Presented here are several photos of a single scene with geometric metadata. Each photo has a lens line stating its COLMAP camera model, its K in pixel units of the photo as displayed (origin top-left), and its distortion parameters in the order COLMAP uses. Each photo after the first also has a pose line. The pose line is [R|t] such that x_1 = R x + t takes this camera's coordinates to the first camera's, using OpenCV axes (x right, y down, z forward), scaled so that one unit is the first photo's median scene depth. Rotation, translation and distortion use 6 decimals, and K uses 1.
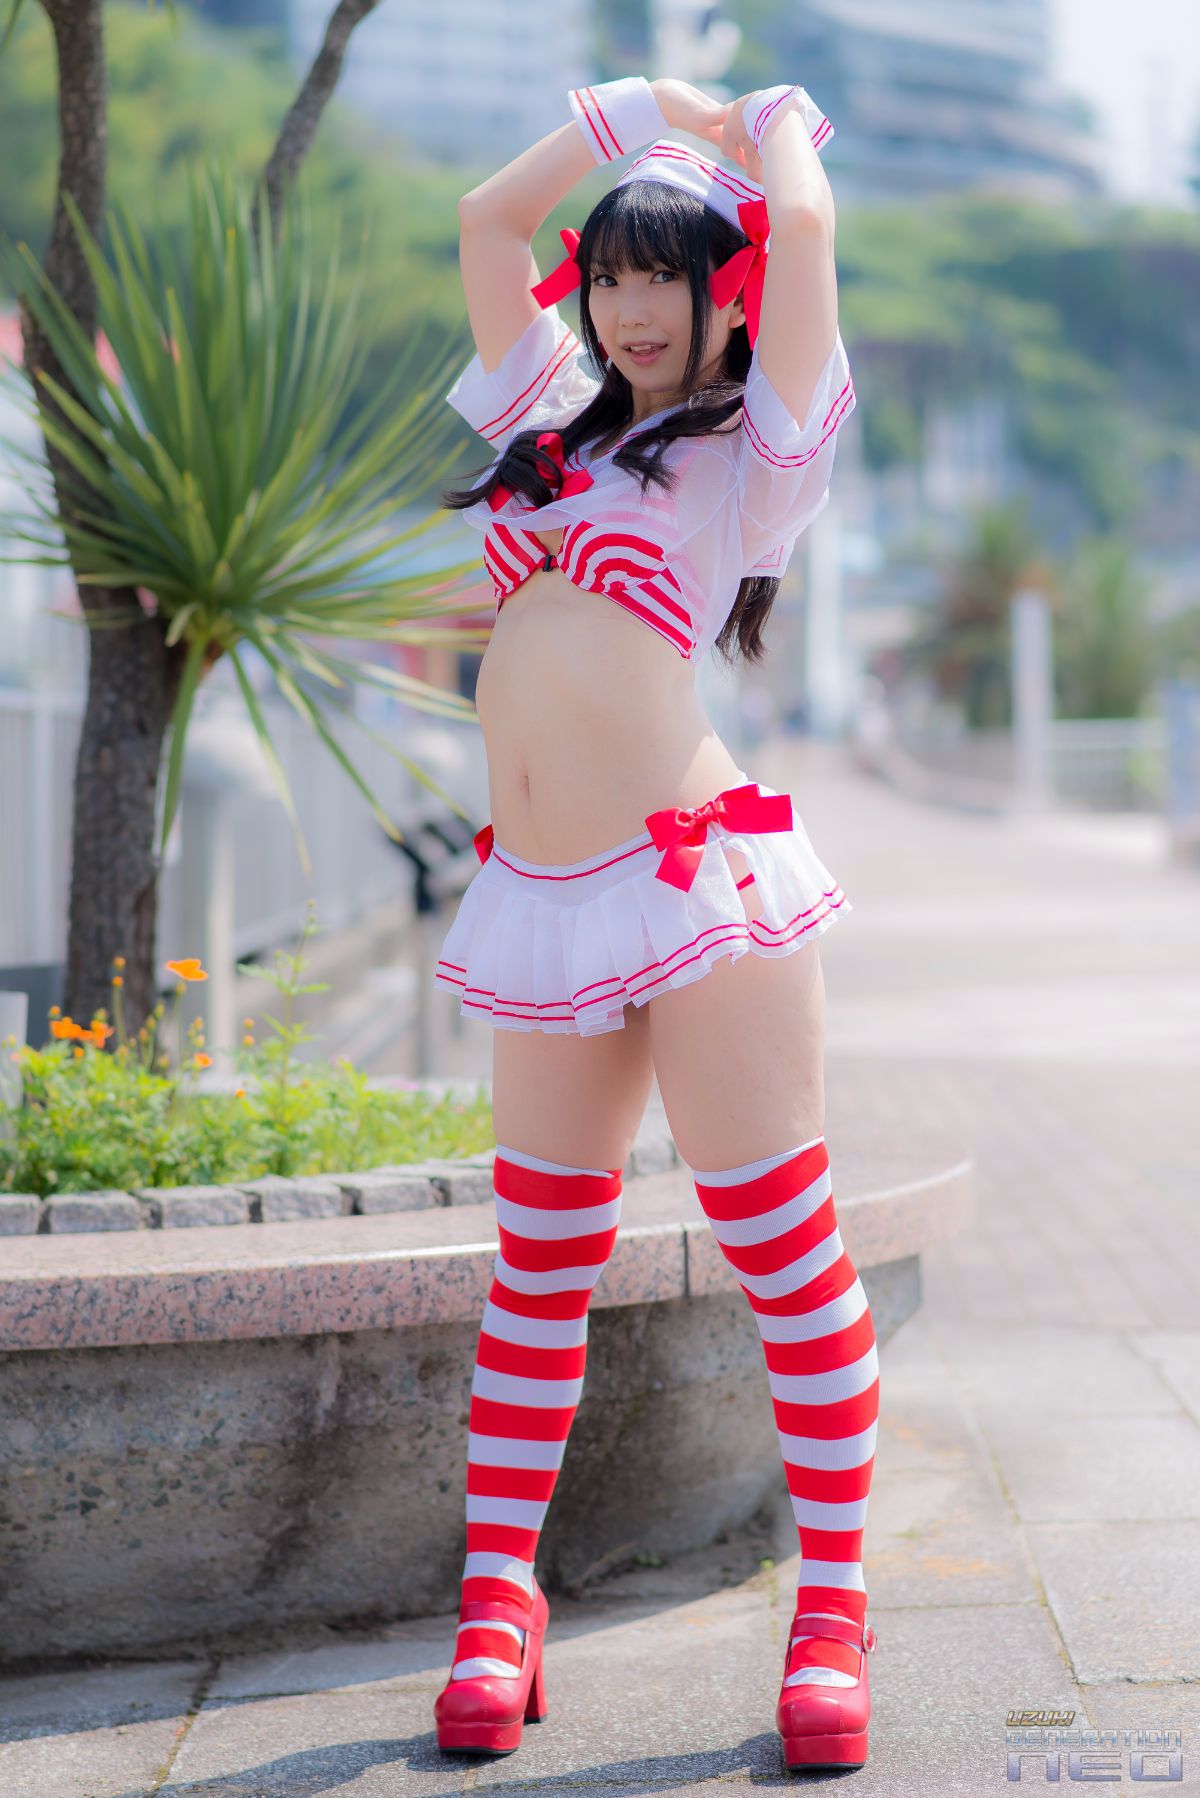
lens RADIAL K [[4439.3, 0, 603.9], [0, 4439.3, 198.4], [0, 0, 1]] dist [0.027802, -0.081743]
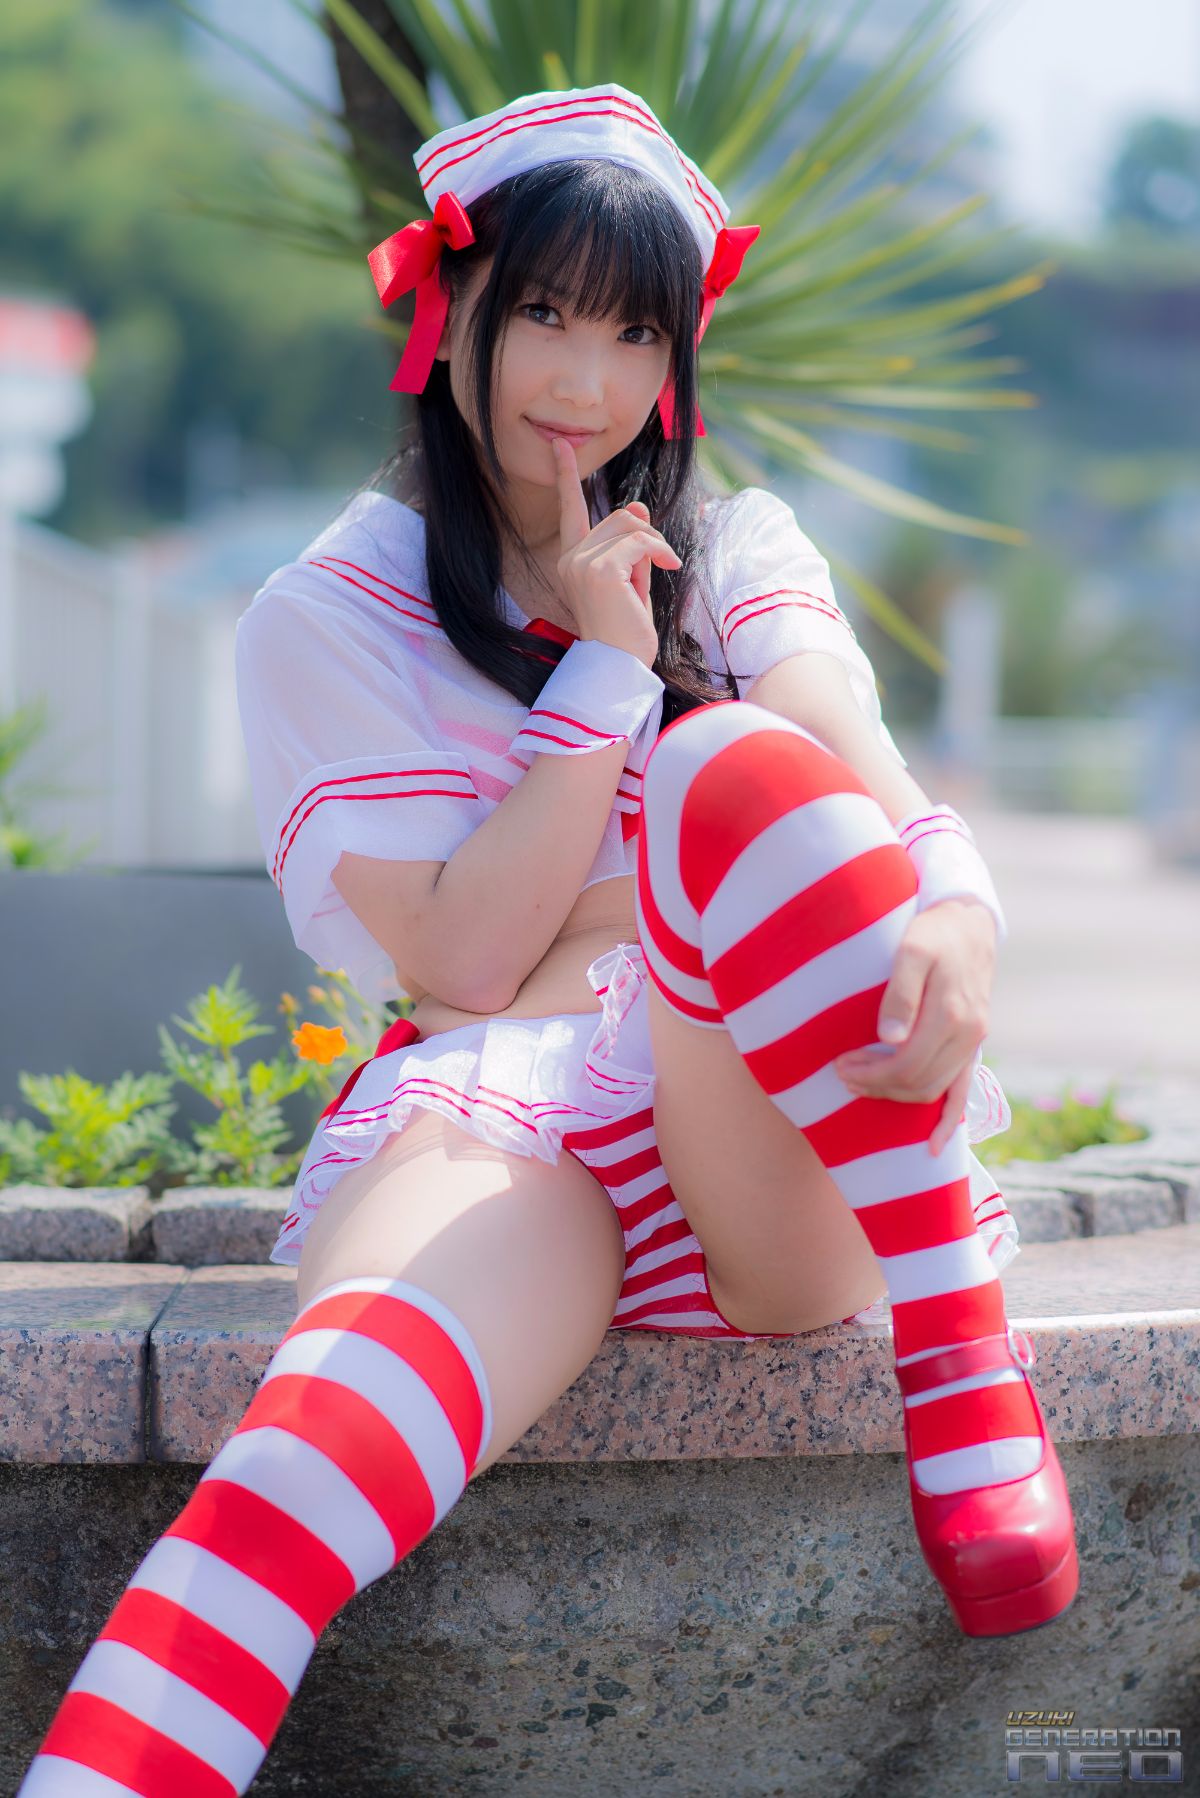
lens RADIAL K [[4343.8, 0, 603.9], [0, 4343.8, 904.0], [0, 0, 1]] dist [-0.016467, 0.032542]
pose [[0.998832, 0.035225, 0.033085, -0.136076], [-0.039957, 0.987038, 0.155436, 0.093604], [-0.027181, -0.156576, 0.987292, 0.430498]]
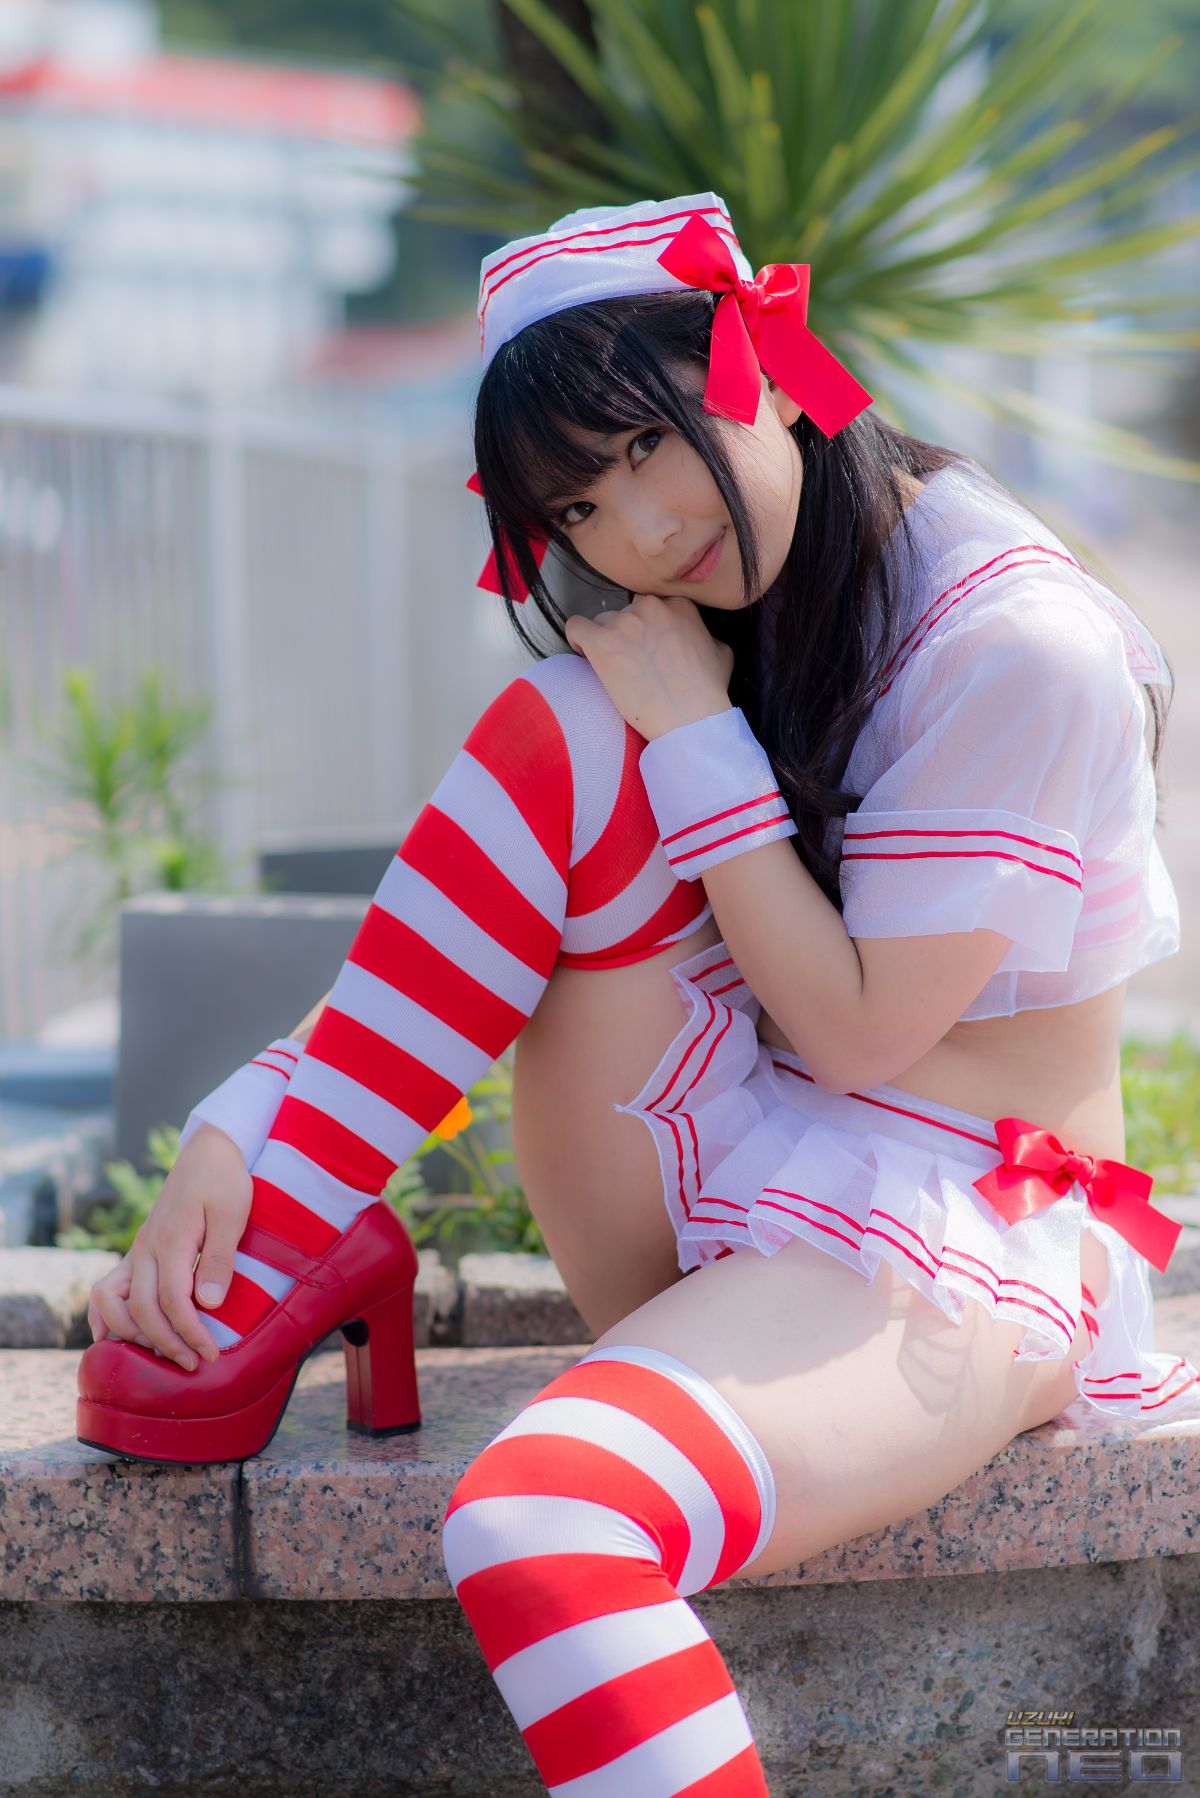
lens RADIAL K [[4343.8, 0, 603.9], [0, 4343.8, 904.0], [0, 0, 1]] dist [-0.016467, 0.032542]
pose [[0.998888, 0.011910, -0.045607, -0.106526], [-0.001966, 0.977237, 0.212141, 0.056635], [0.047095, -0.211815, 0.976174, 0.466798]]
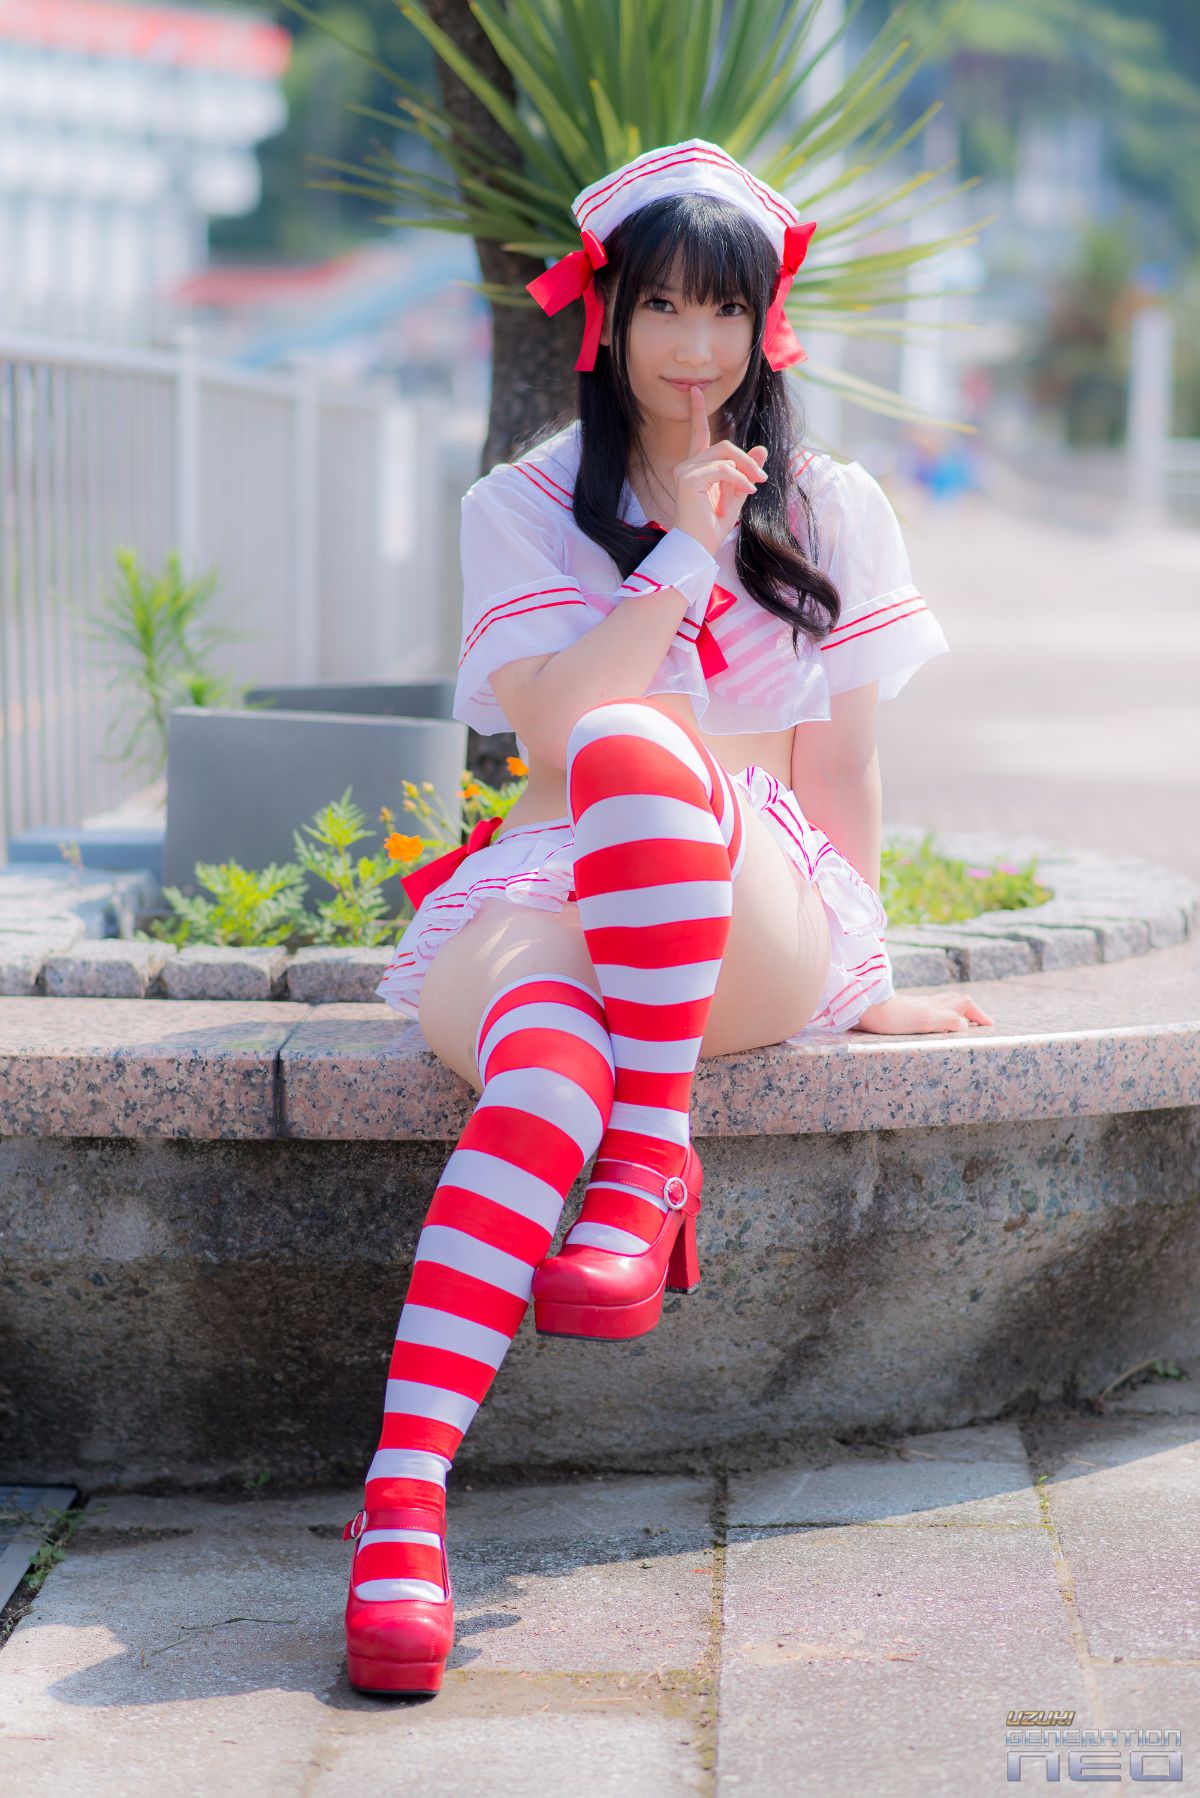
lens RADIAL K [[4343.8, 0, 603.9], [0, 4343.8, 904.0], [0, 0, 1]] dist [-0.016467, 0.032542]
pose [[0.999355, 0.033877, -0.011916, -0.104088], [-0.030323, 0.973786, 0.225434, 0.023000], [0.019240, -0.224927, 0.974186, 0.181964]]
